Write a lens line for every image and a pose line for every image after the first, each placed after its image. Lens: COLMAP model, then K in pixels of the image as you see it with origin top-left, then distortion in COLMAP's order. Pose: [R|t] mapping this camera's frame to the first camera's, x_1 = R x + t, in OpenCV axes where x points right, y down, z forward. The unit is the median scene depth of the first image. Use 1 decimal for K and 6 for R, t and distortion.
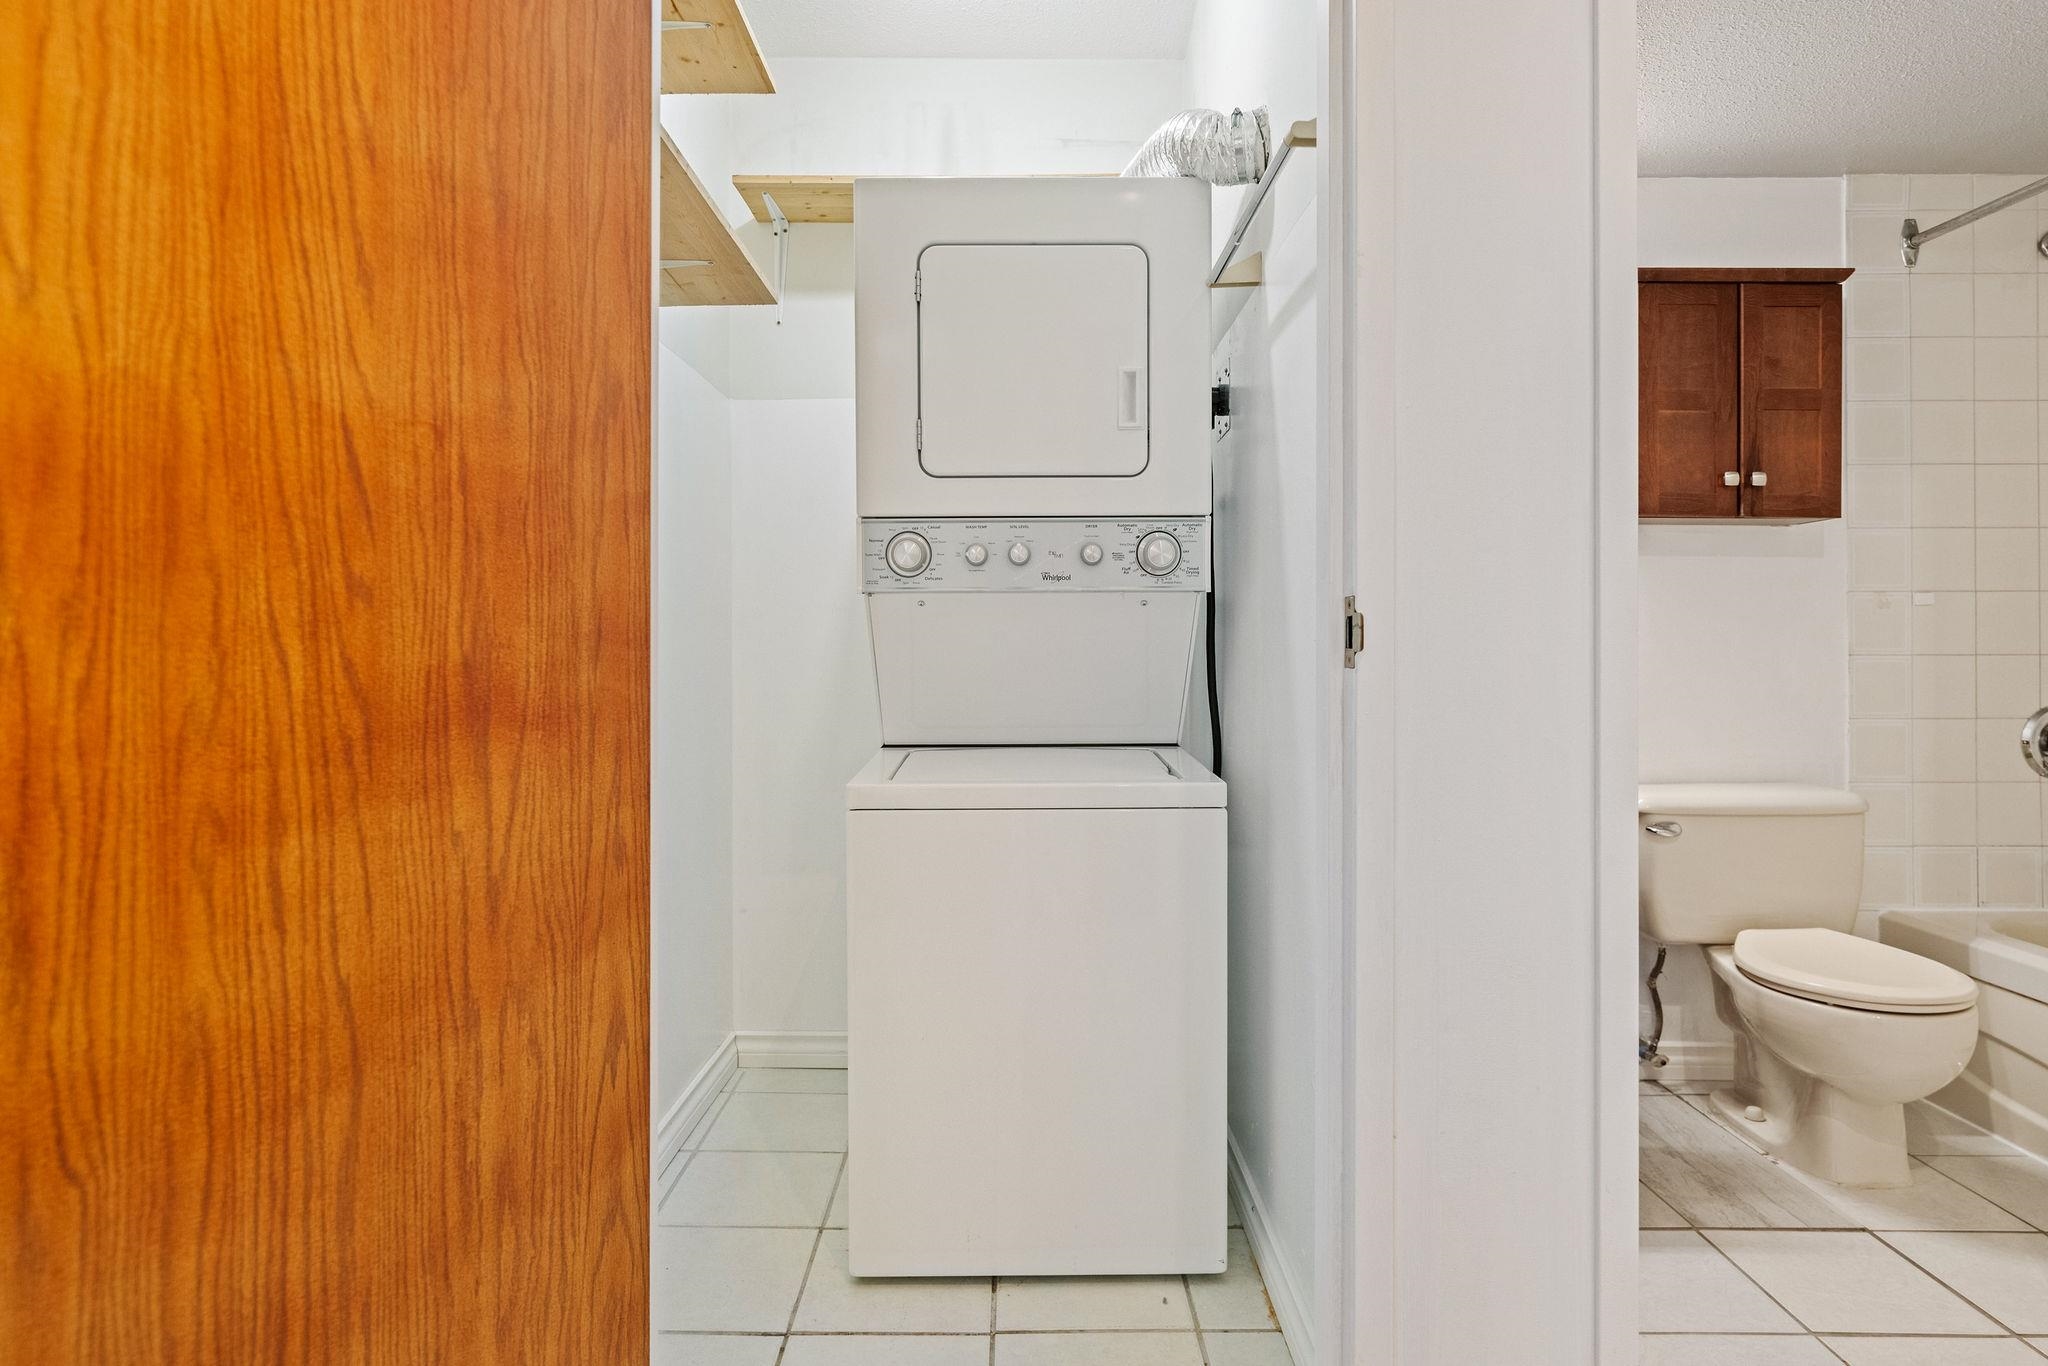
lens RADIAL K [[1166.9, 0, 1023.7], [0, 1166.9, 633.5], [0, 0, 1]] dist [-0.001003, -0.001916]
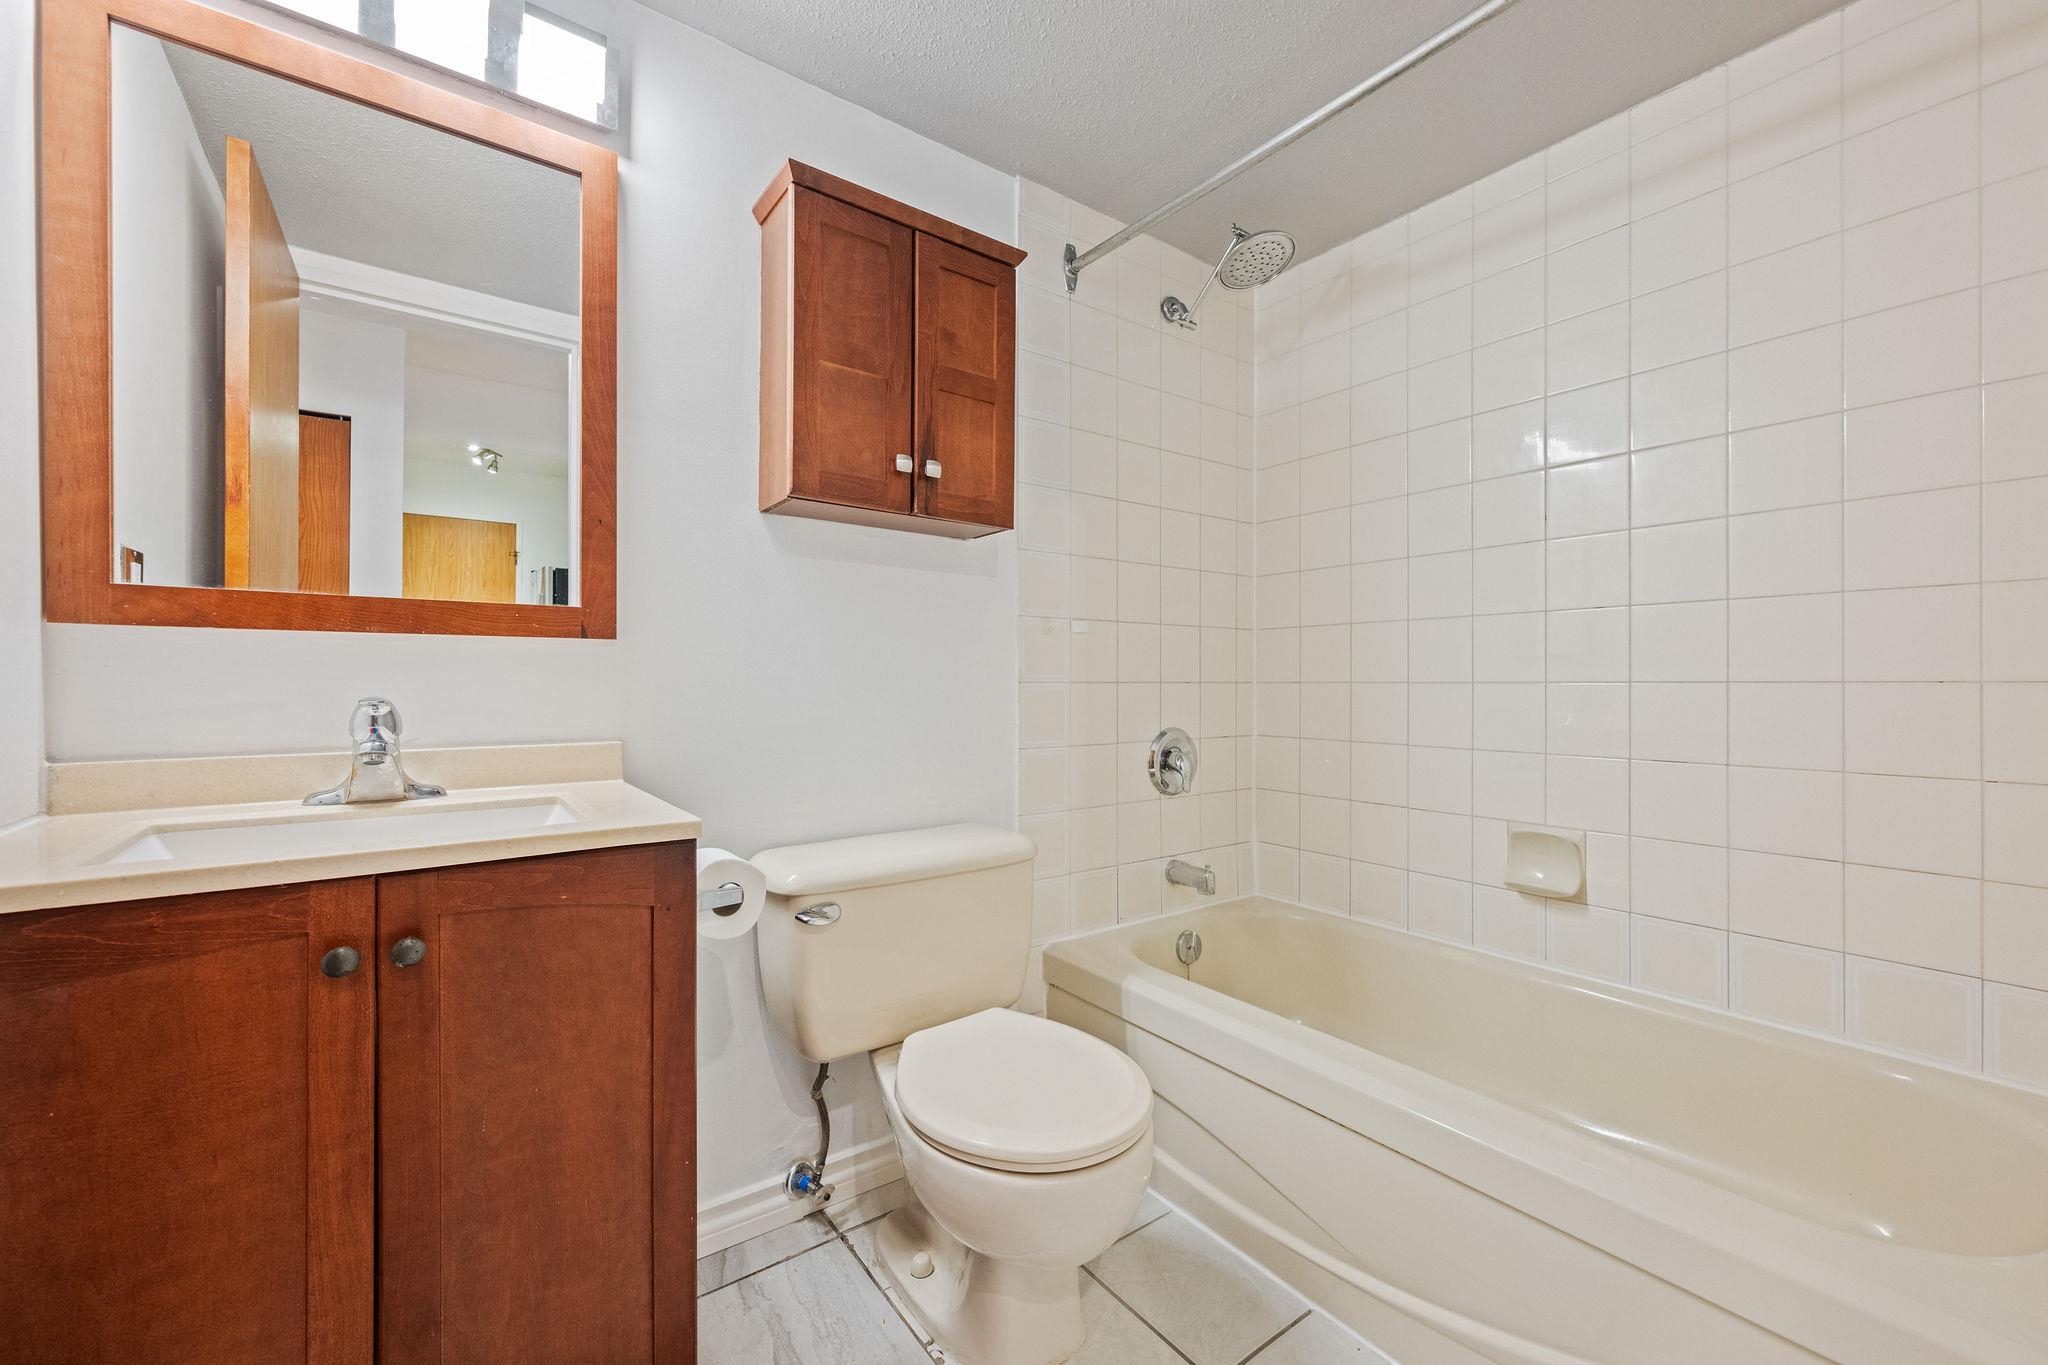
lens RADIAL K [[821.8, 0, 1025.1], [0, 821.8, 685.4], [0, 0, 1]] dist [0.000069, 0.000282]
pose [[0.802868, -0.001351, 0.596155, 0.331151], [-0.005080, 0.999946, 0.009107, 0.015302], [-0.596135, -0.010340, 0.802817, 0.485520]]
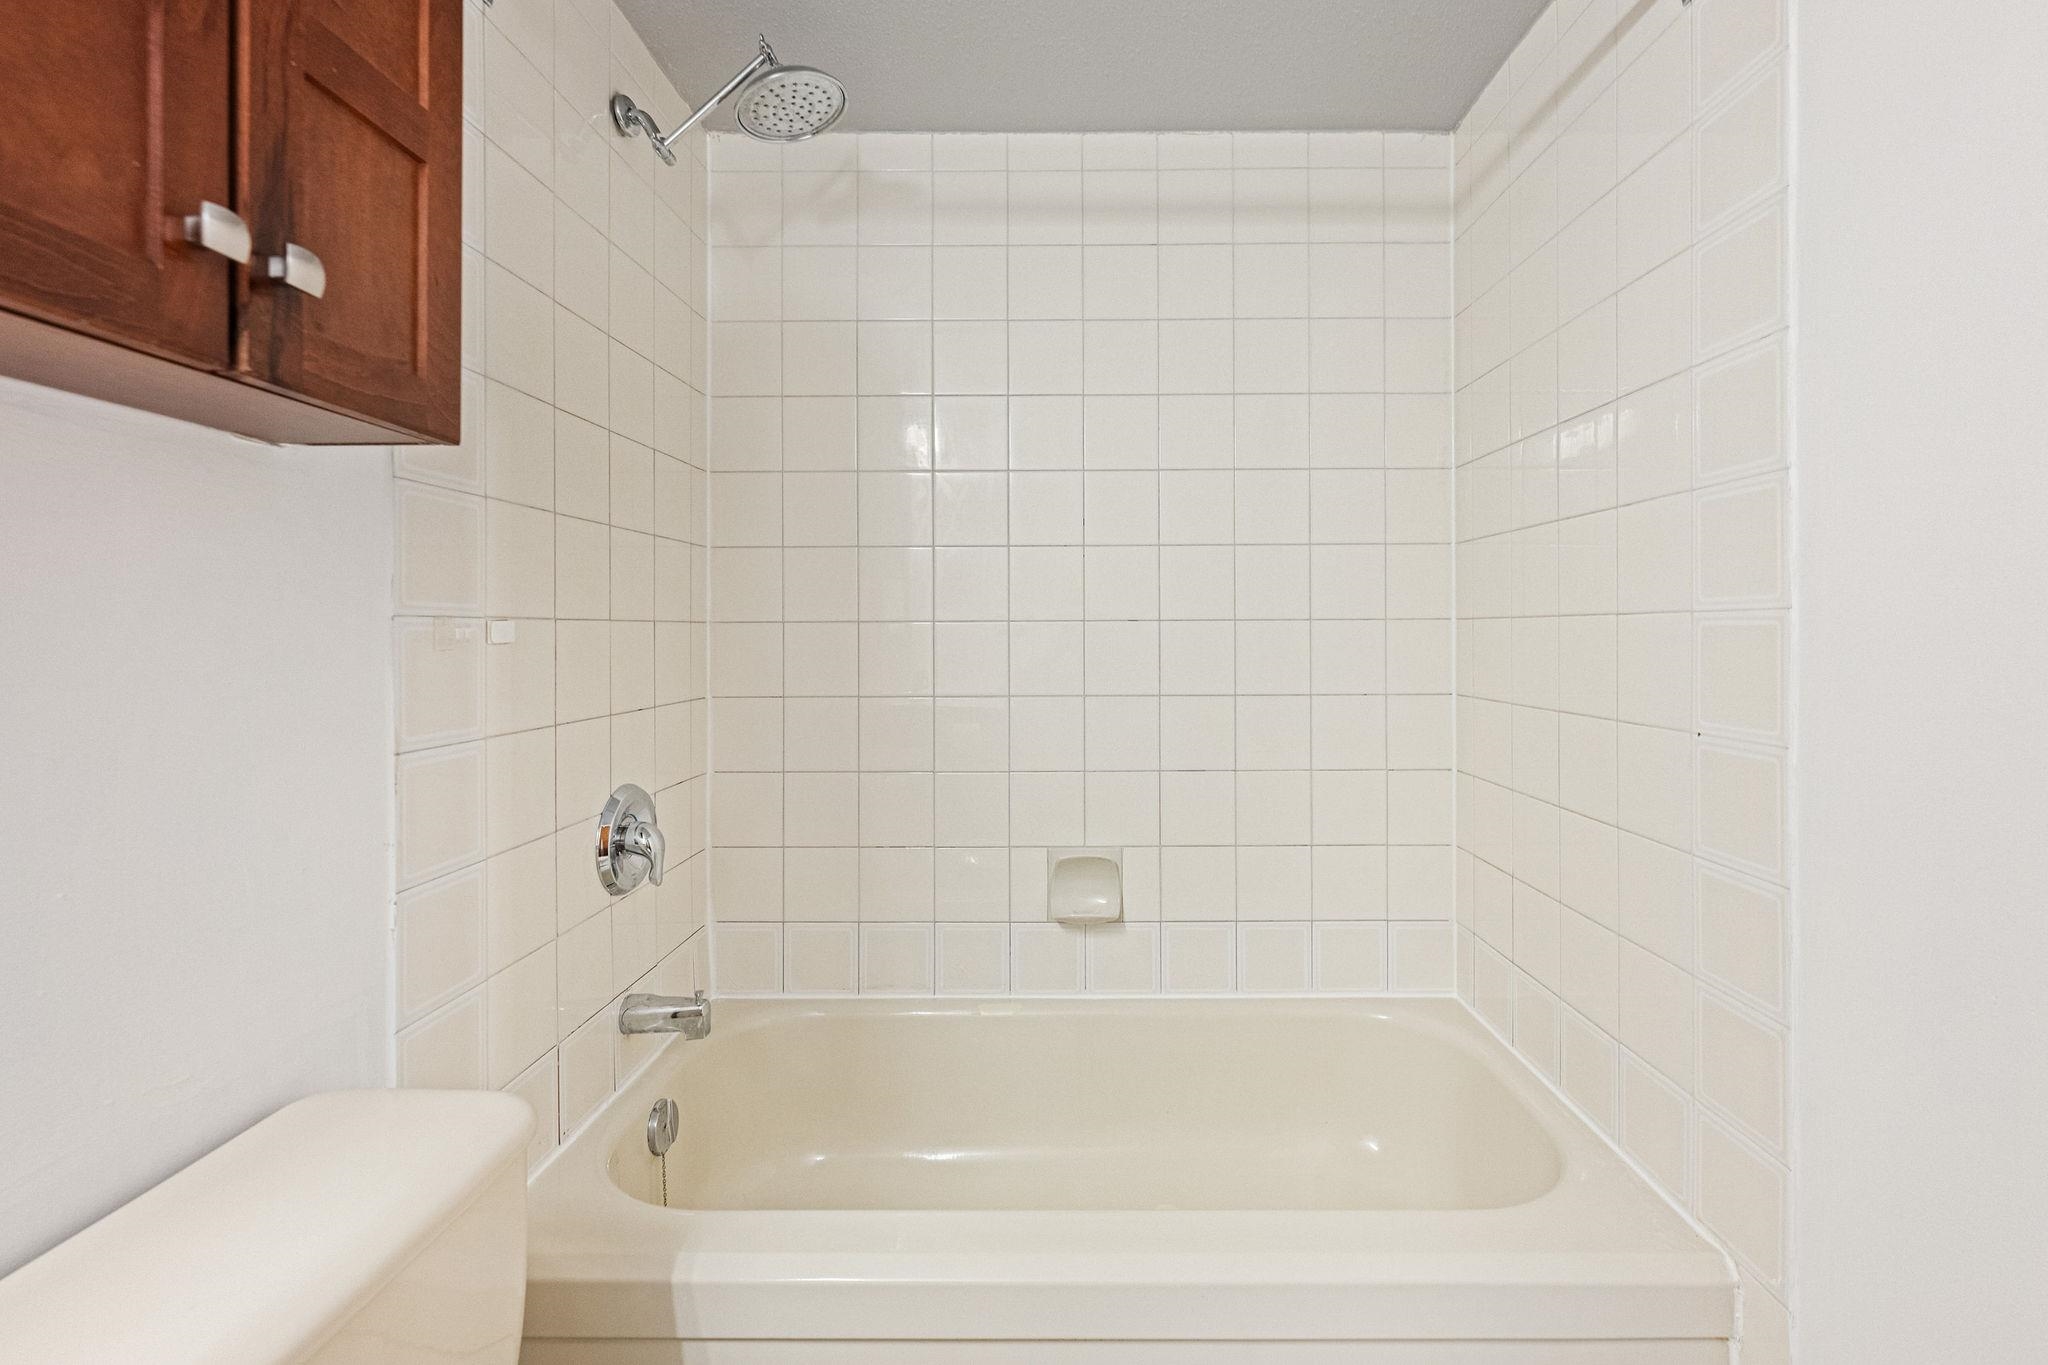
lens RADIAL K [[896.2, 0, 1069.4], [0, 896.2, 630.7], [0, 0, 1]] dist [-0.002403, -0.000522]
pose [[0.000014, -0.001888, 0.999998, 0.379014], [-0.004765, 0.999987, 0.001888, -0.034238], [-0.999989, -0.004765, 0.000005, 0.779428]]
